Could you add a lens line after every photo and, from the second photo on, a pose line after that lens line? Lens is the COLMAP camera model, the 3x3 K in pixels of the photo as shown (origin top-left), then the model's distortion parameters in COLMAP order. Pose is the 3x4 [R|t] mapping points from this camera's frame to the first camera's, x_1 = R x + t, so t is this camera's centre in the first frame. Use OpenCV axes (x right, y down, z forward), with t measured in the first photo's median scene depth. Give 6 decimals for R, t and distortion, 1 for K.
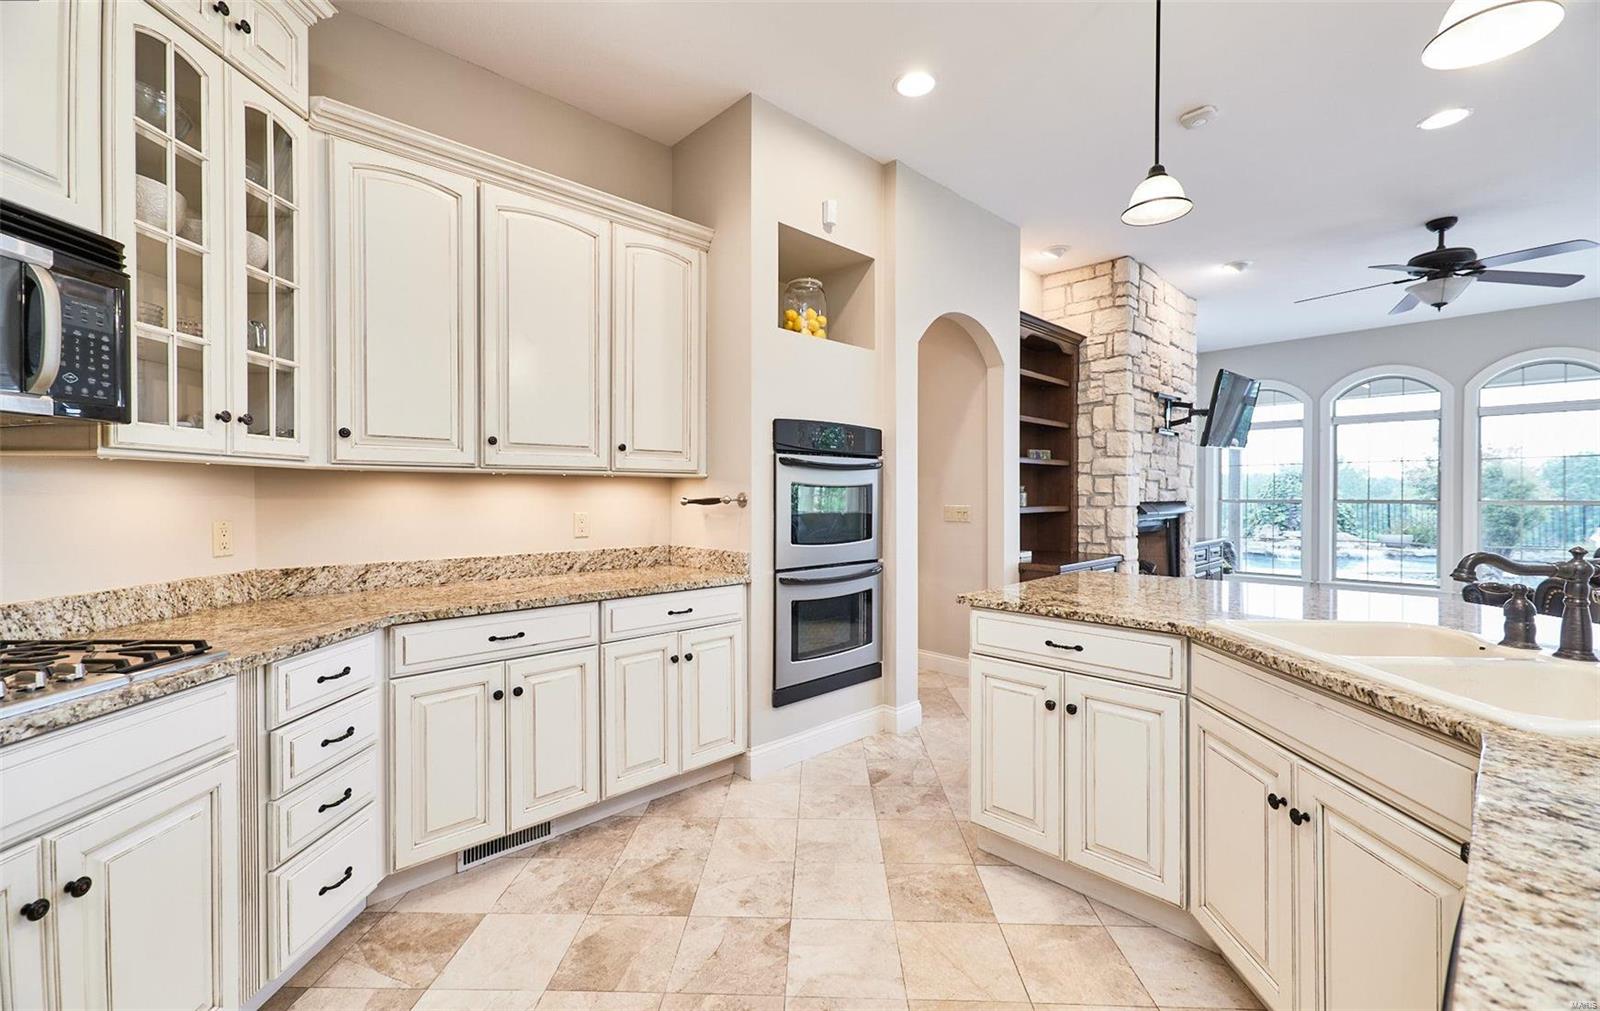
lens RADIAL K [[668.4, 0, 798.2], [0, 668.4, 498.7], [0, 0, 1]] dist [0.002594, 0.000376]
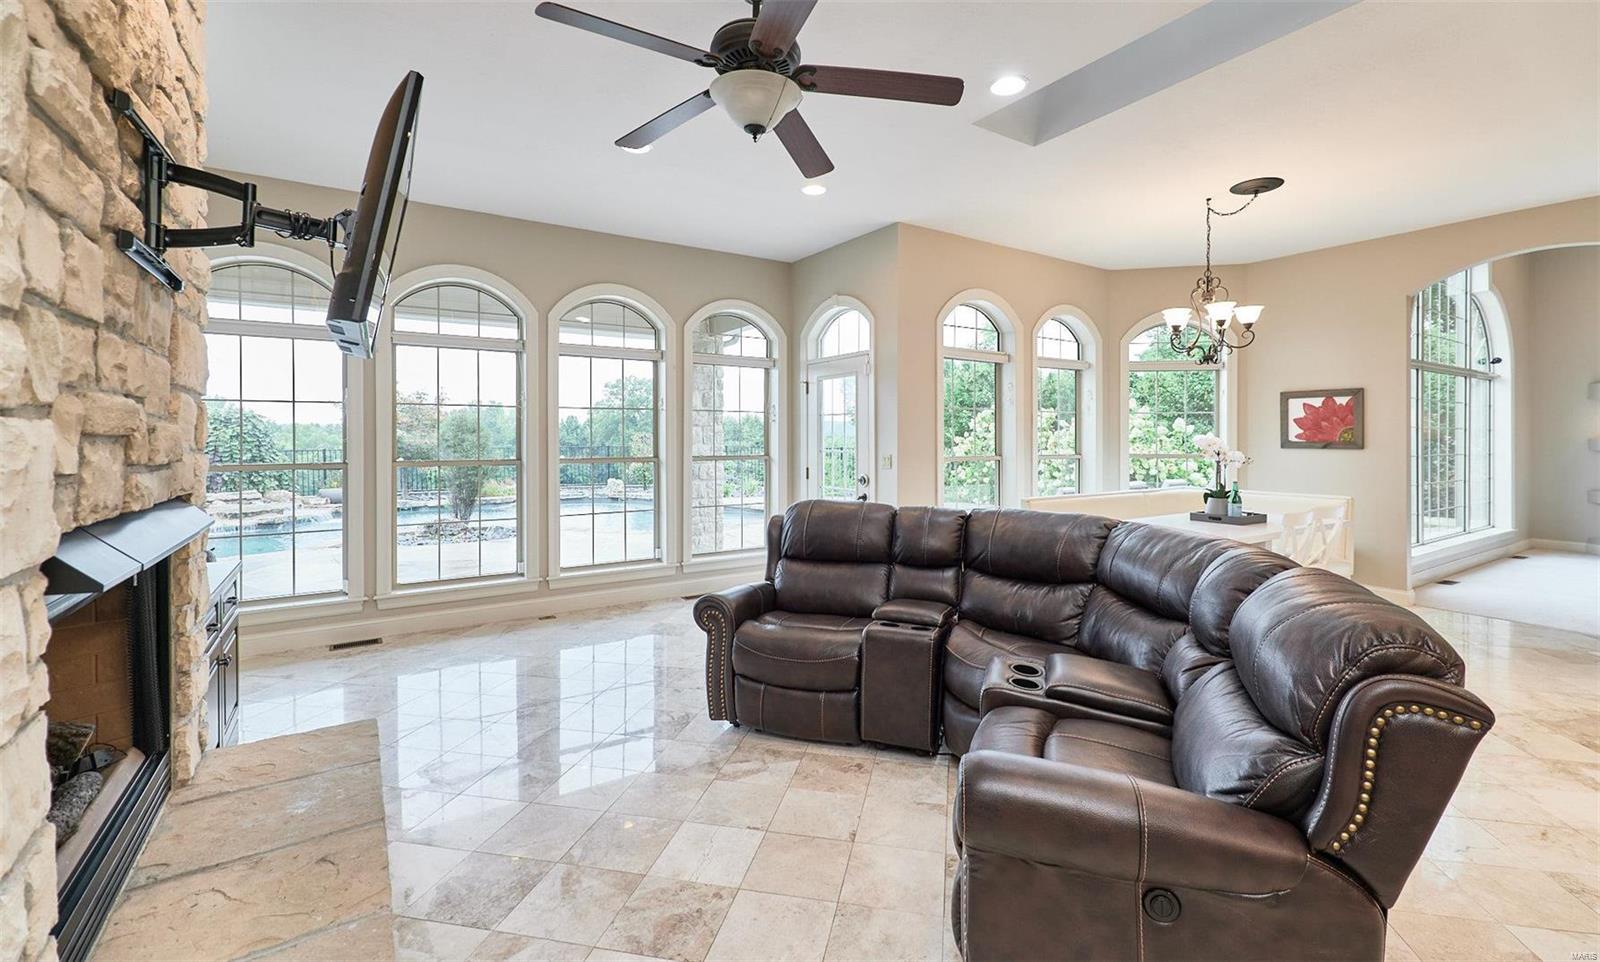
lens RADIAL K [[681.9, 0, 818.4], [0, 681.9, 435.8], [0, 0, 1]] dist [0.001574, 0.000160]
pose [[0.167854, 0.002504, 0.985809, 0.556045], [0.007368, 0.999966, -0.003794, -0.041817], [-0.985784, 0.007900, 0.167830, 1.194798]]
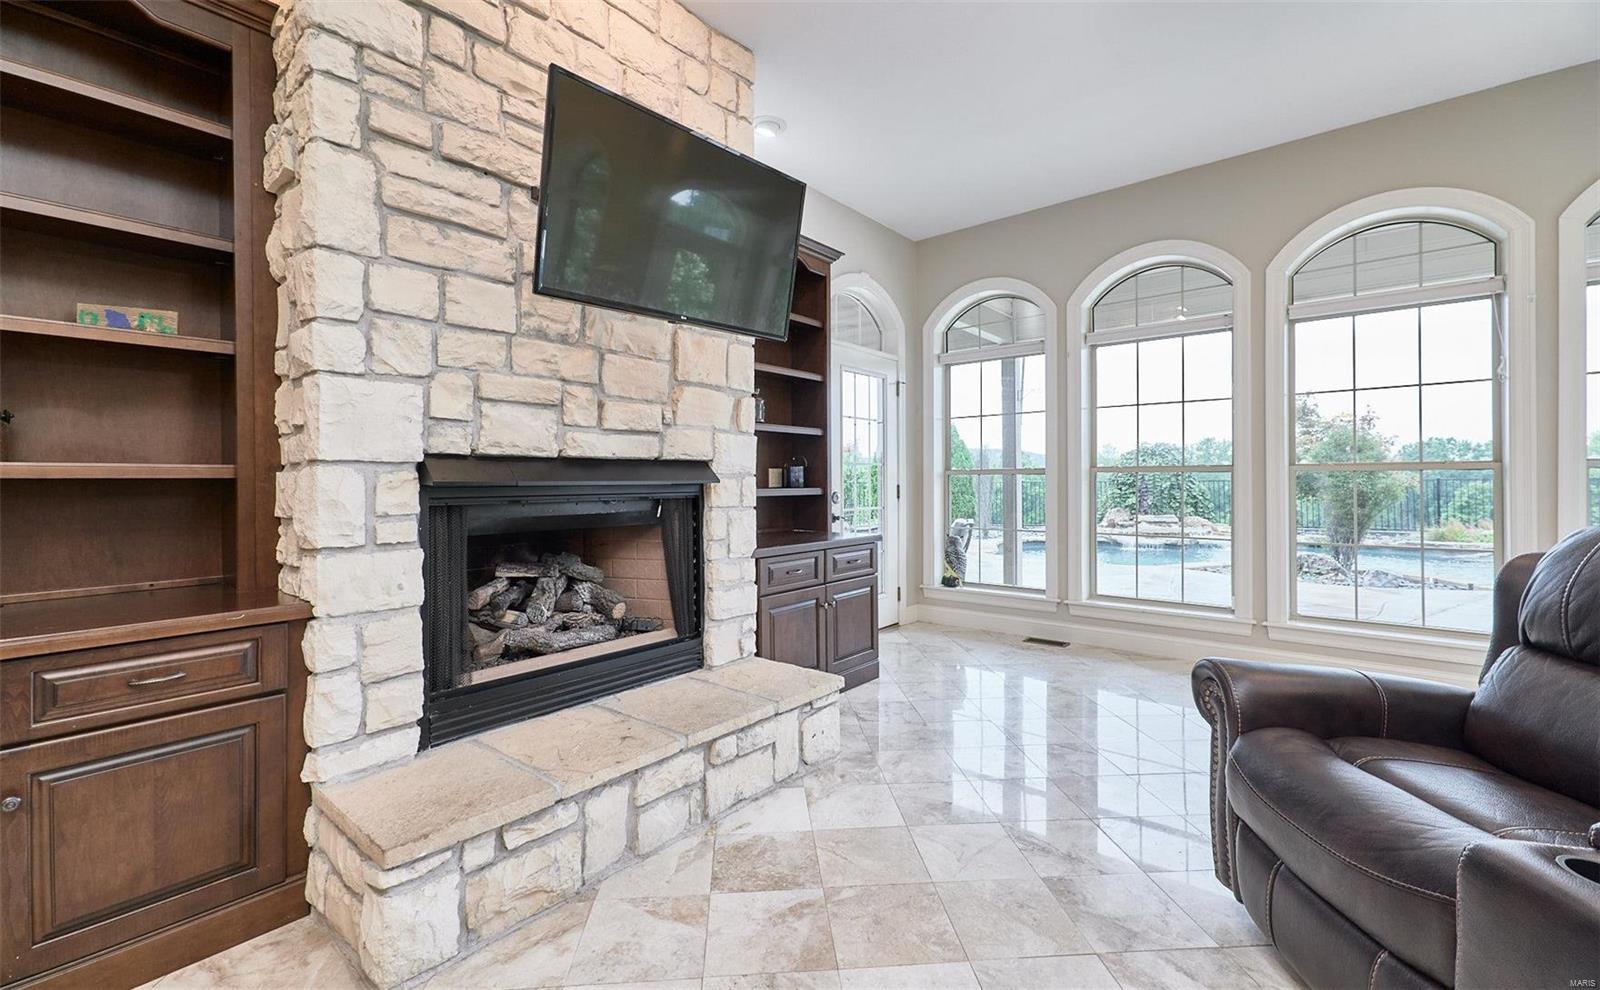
lens RADIAL K [[668.4, 0, 797.1], [0, 668.4, 482.2], [0, 0, 1]] dist [0.002594, 0.000376]
pose [[0.994384, -0.005982, 0.105664, 1.122524], [0.006642, 0.999961, -0.005903, 0.041458], [-0.105625, 0.006572, 0.994384, 0.999383]]
